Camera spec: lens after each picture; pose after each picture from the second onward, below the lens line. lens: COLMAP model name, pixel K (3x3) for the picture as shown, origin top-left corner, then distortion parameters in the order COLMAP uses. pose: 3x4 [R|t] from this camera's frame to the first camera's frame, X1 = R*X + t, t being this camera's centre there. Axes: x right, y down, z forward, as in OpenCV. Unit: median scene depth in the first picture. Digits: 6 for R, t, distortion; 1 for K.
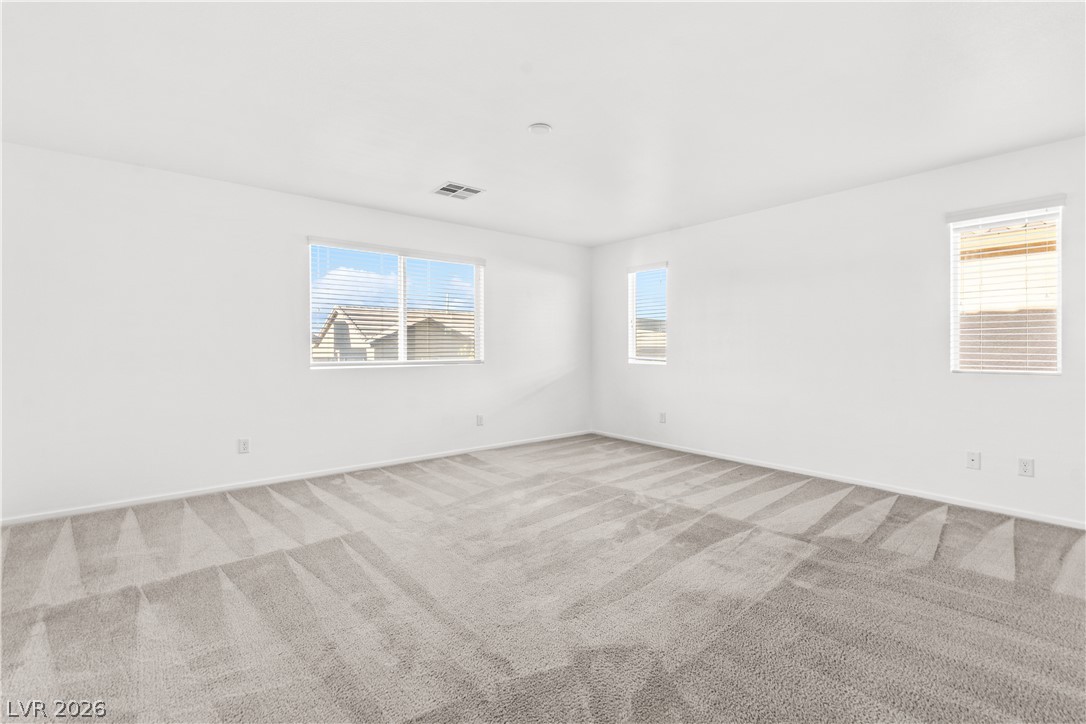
lens RADIAL K [[483.2, 0, 544.3], [0, 483.2, 353.5], [0, 0, 1]] dist [0.004541, 0.000208]
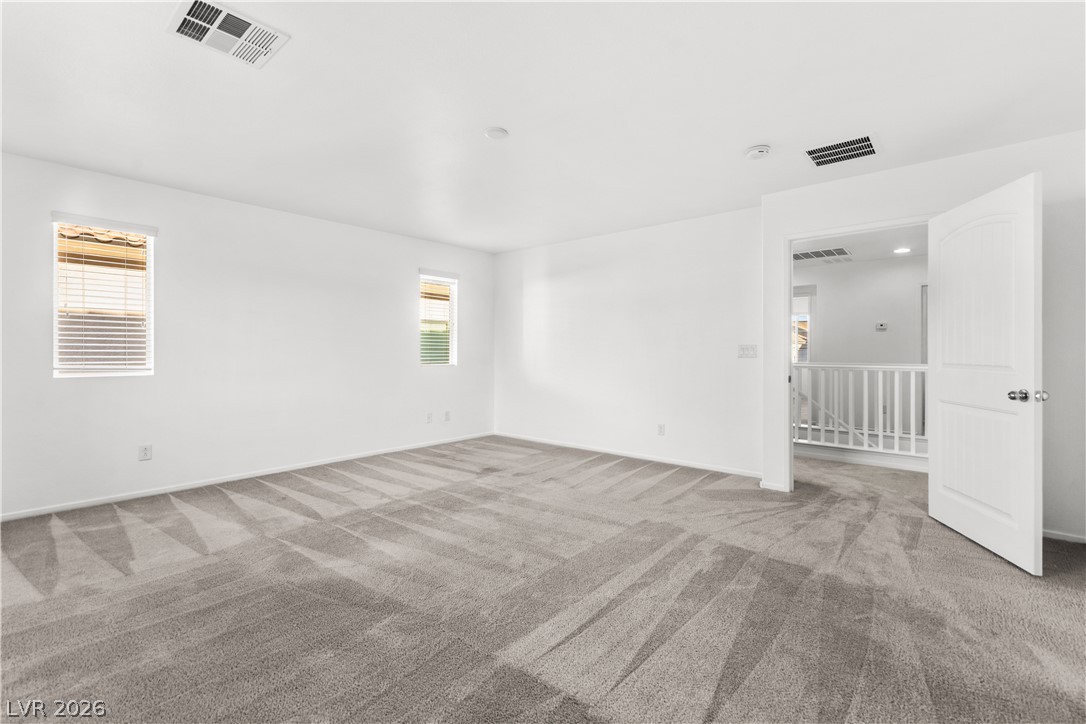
lens RADIAL K [[483.2, 0, 544.3], [0, 483.2, 353.5], [0, 0, 1]] dist [0.004541, 0.000208]
pose [[-0.174686, -0.001843, 0.984622, -0.789432], [0.011450, 0.999927, 0.003903, -0.005967], [-0.984558, 0.011956, -0.174652, 0.842954]]
